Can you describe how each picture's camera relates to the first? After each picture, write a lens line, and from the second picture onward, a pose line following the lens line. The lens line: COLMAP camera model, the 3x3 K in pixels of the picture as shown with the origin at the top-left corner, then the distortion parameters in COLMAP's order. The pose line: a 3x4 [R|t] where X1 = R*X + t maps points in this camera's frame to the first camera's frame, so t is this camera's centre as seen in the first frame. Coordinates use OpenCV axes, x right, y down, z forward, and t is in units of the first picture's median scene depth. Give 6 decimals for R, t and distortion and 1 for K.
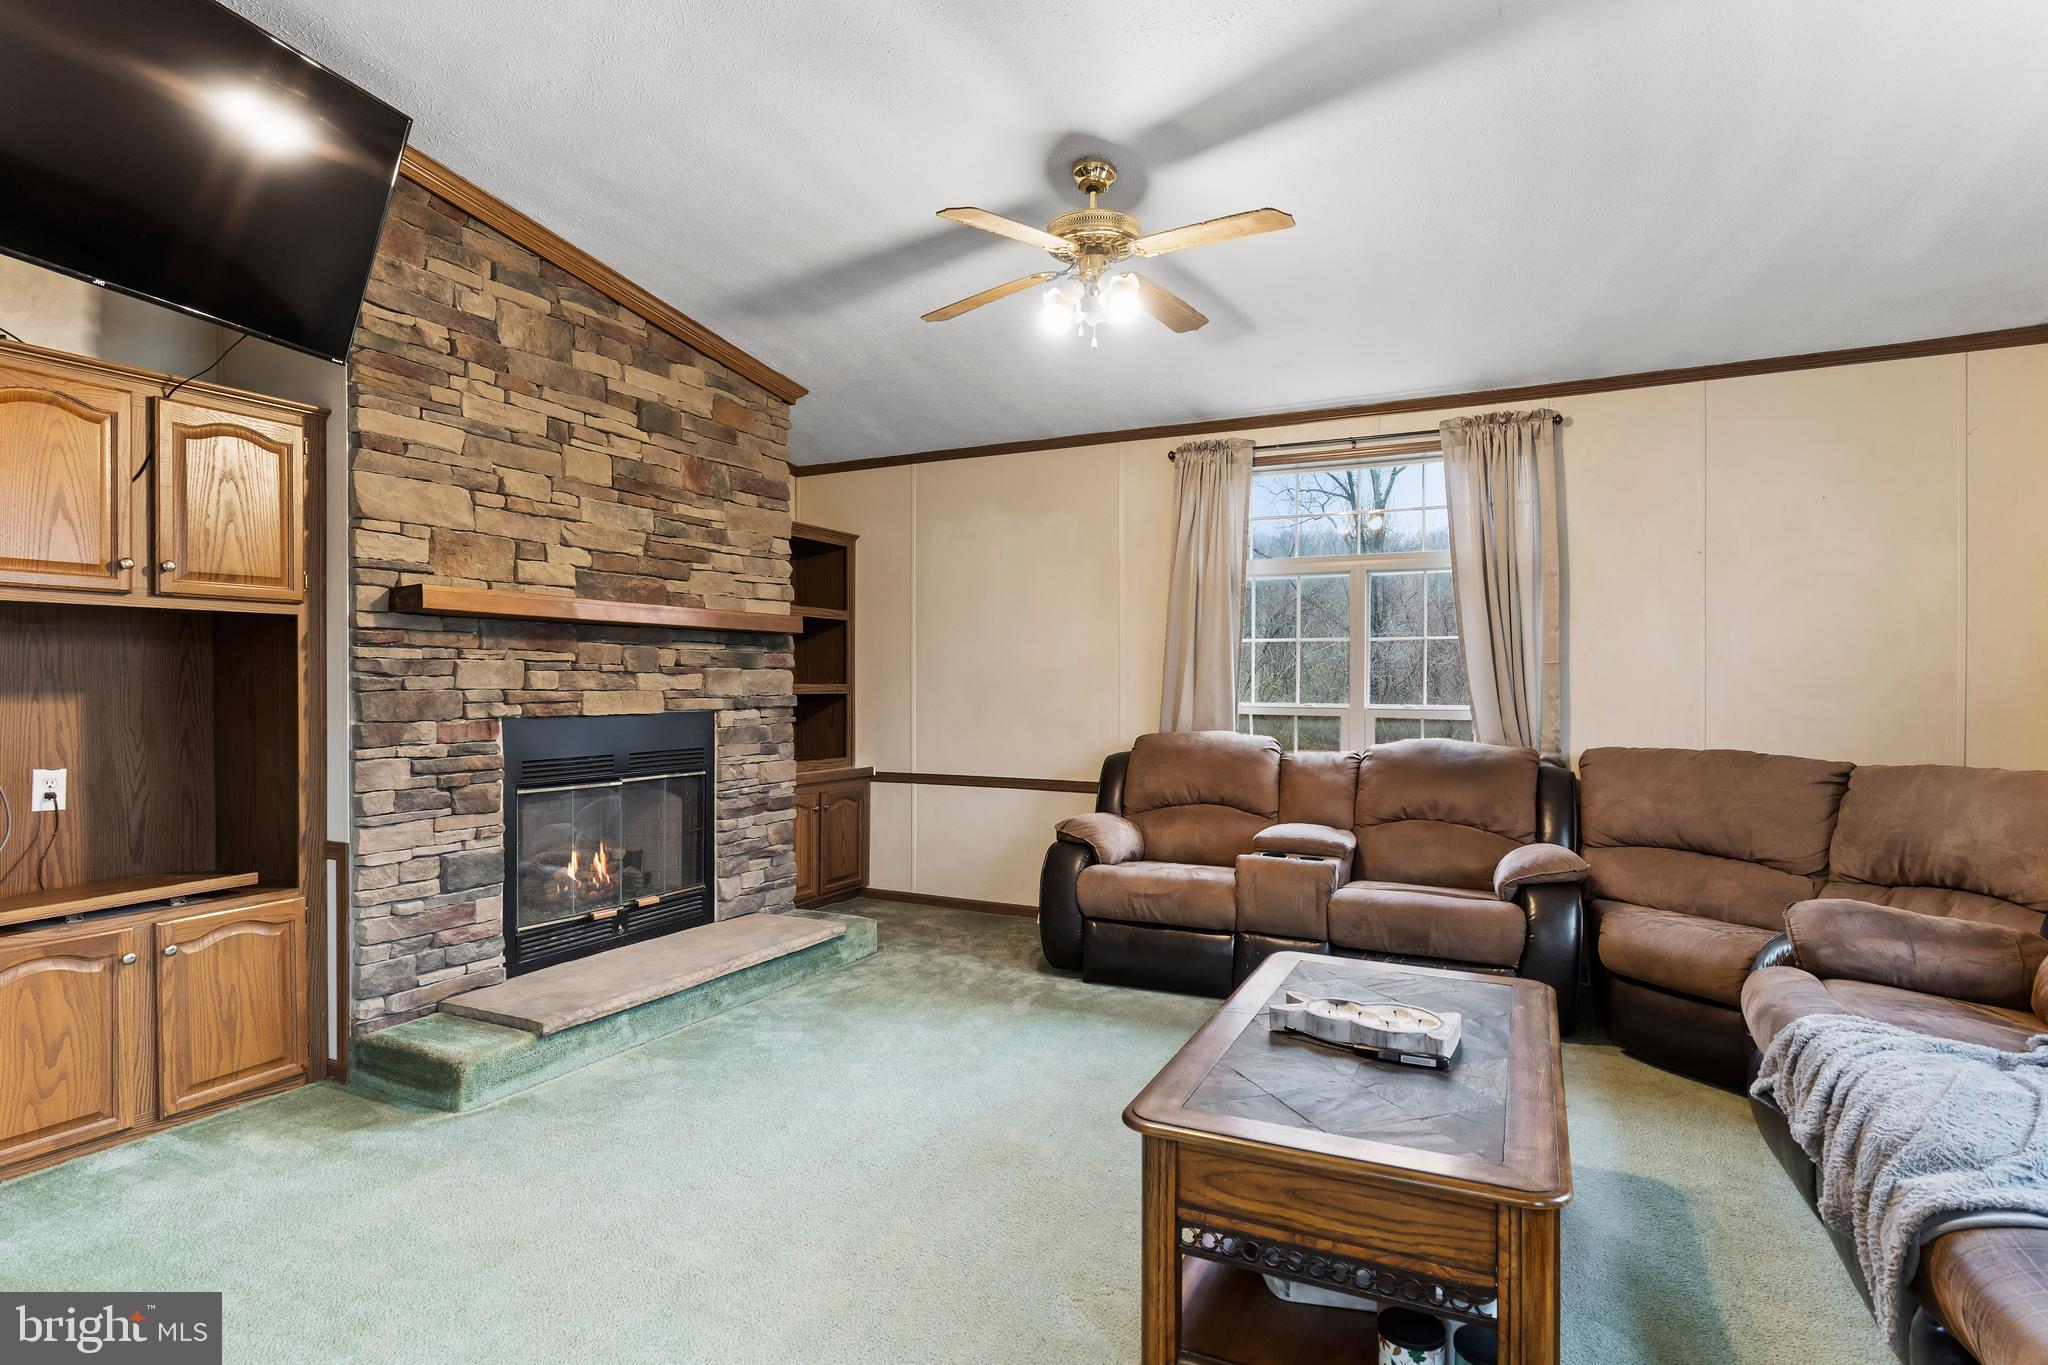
lens RADIAL K [[1057.7, 0, 1014.0], [0, 1057.7, 685.8], [0, 0, 1]] dist [-0.010918, 0.004900]
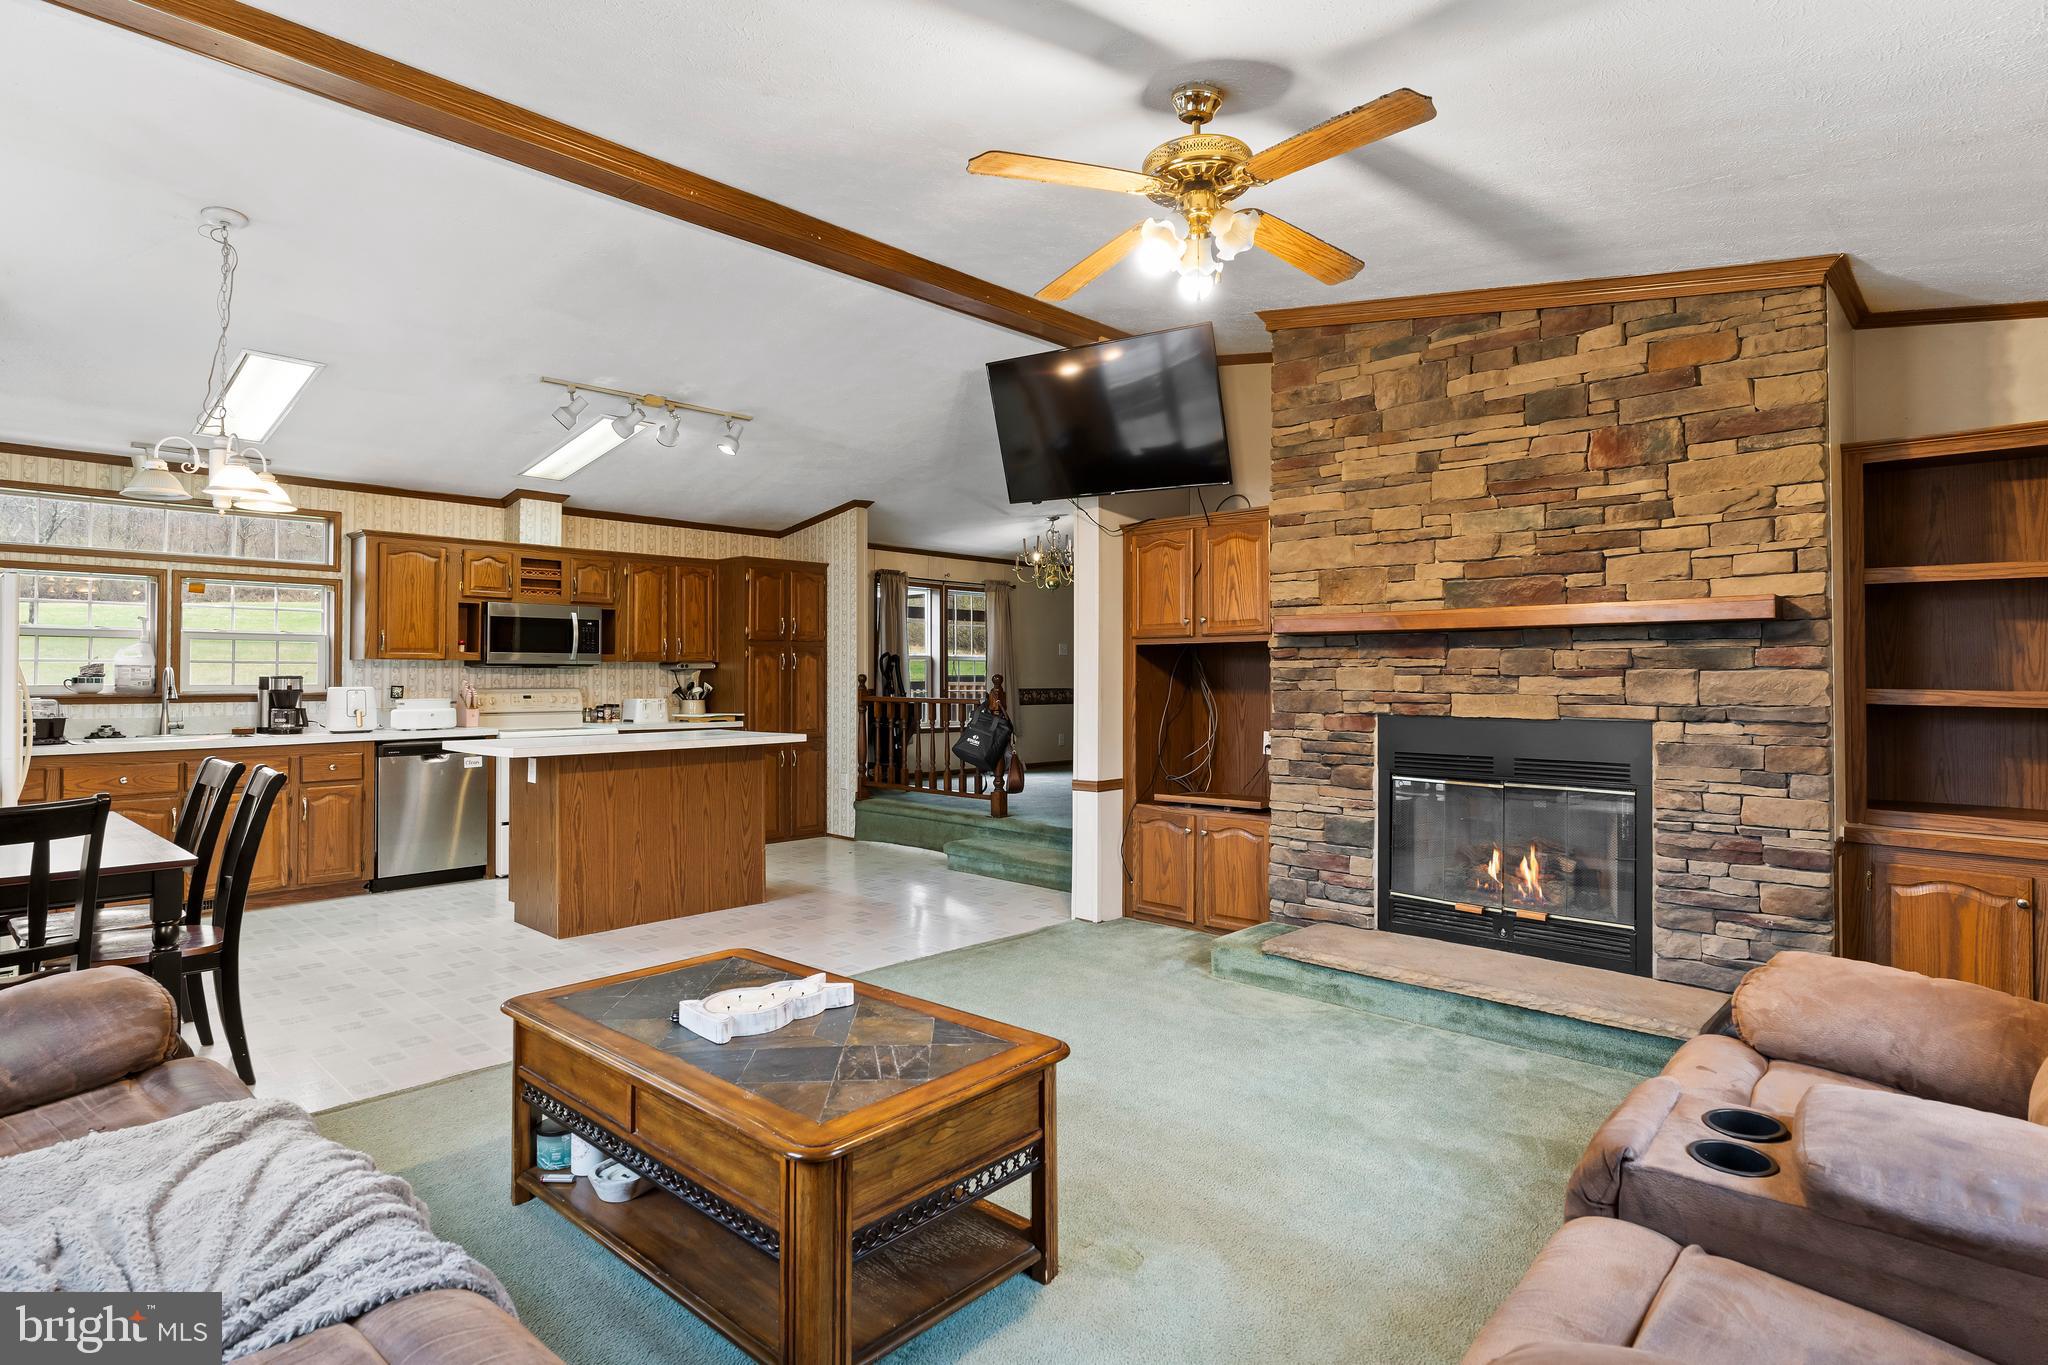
lens RADIAL K [[1057.7, 0, 1024.4], [0, 1057.7, 656.2], [0, 0, 1]] dist [-0.010918, 0.004900]
pose [[-0.273775, -0.019936, -0.961587, 0.718202], [-0.004740, 0.999801, -0.019379, -0.010015], [0.961782, -0.000748, -0.273815, 0.840549]]
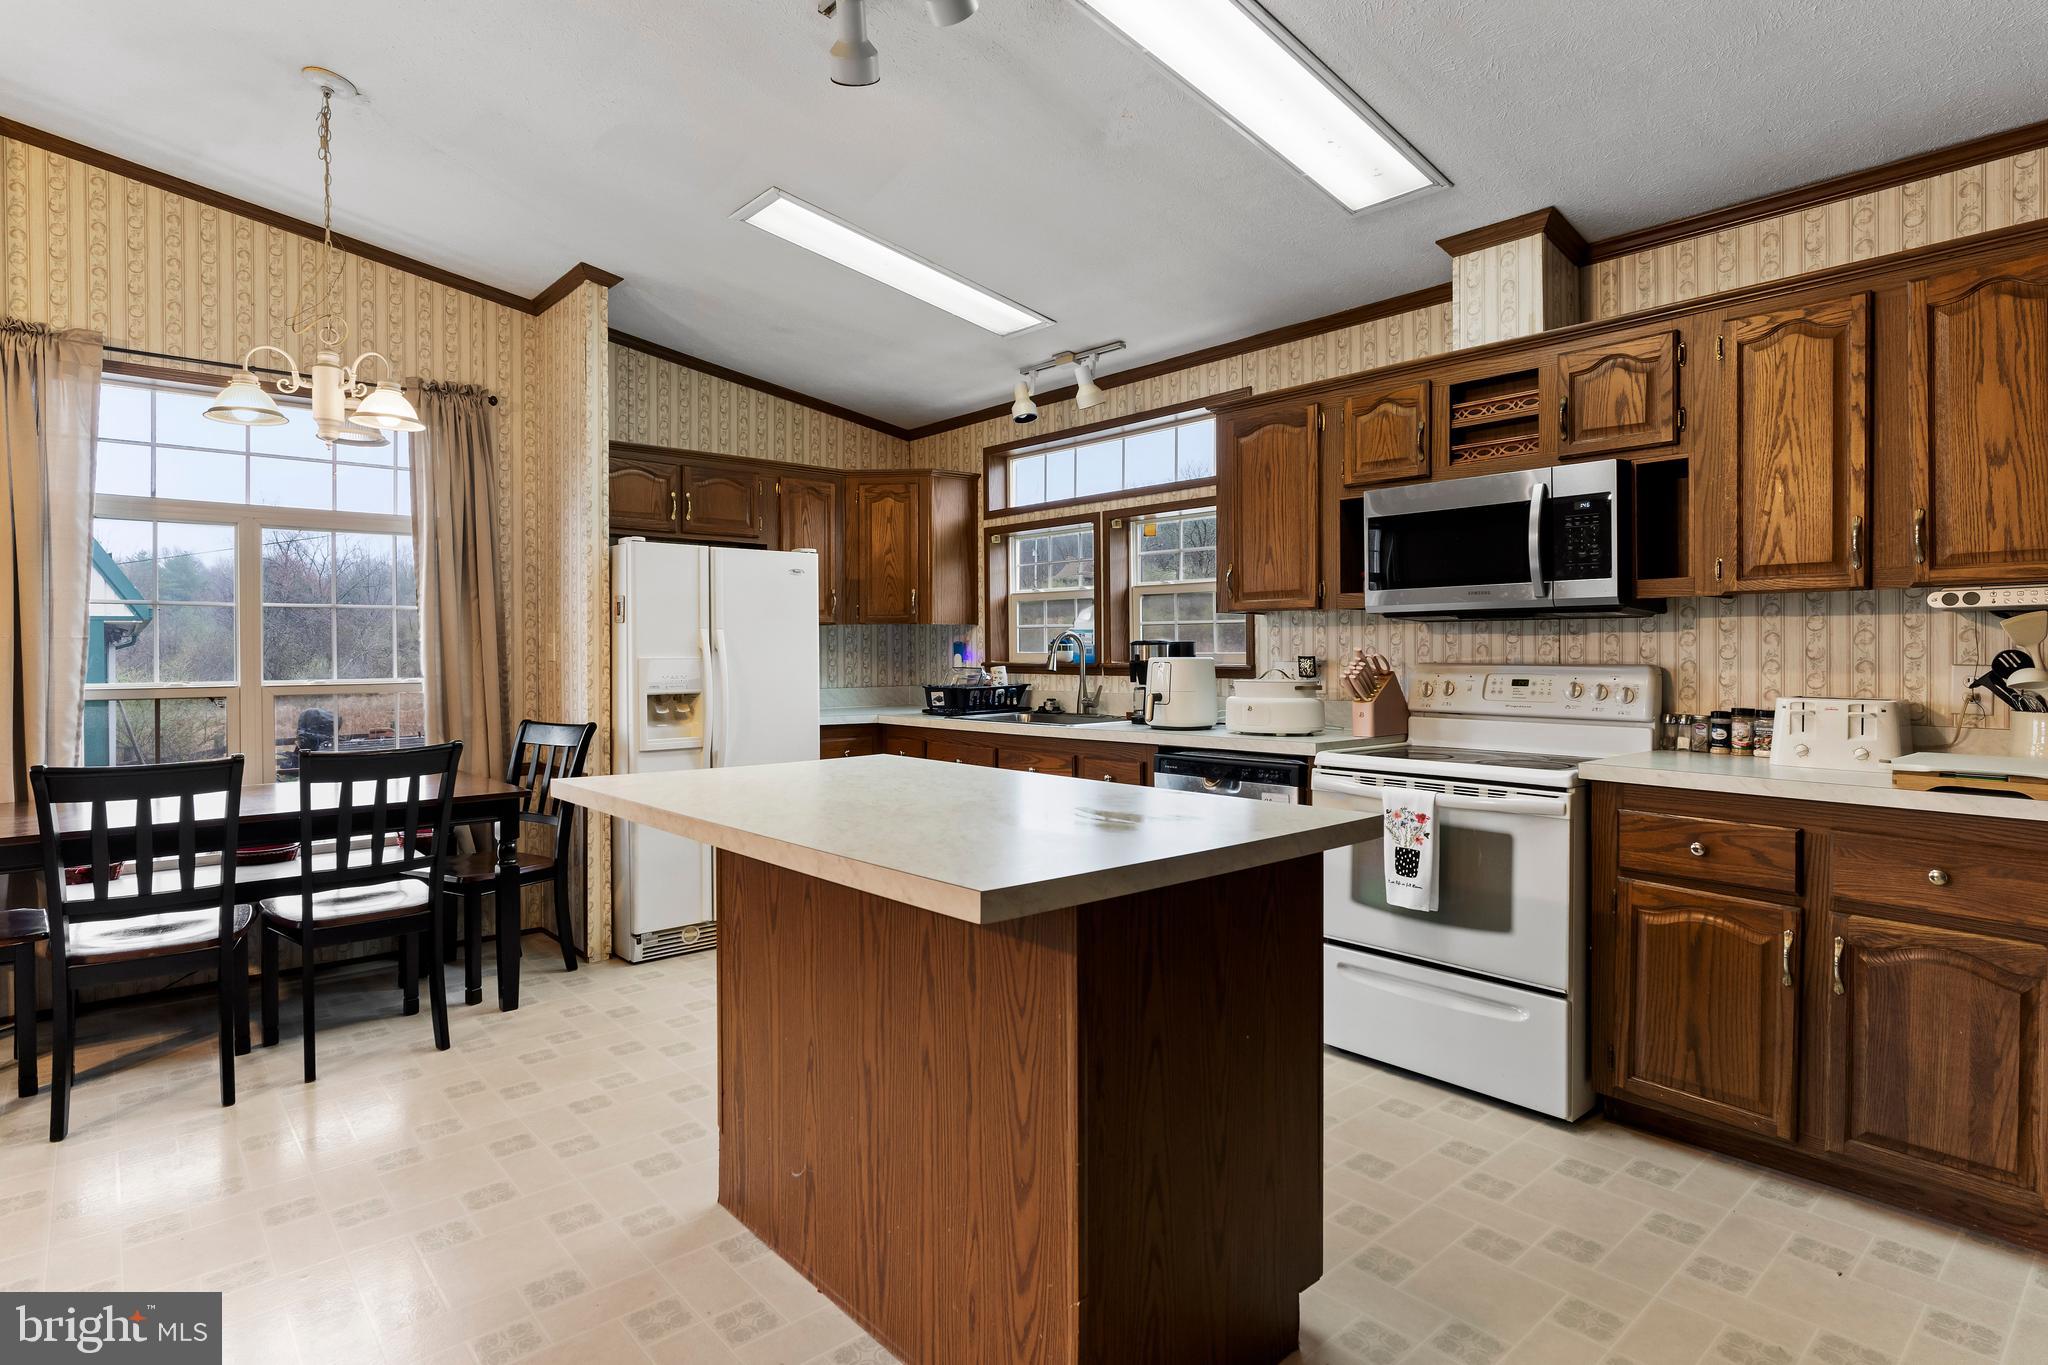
lens RADIAL K [[1057.7, 0, 1010.8], [0, 1057.7, 650.7], [0, 0, 1]] dist [-0.010918, 0.004900]
pose [[-0.933679, 0.001725, 0.358106, -0.682103], [0.004299, 0.999970, 0.006392, -0.003771], [-0.358084, 0.007507, -0.933659, 0.455401]]
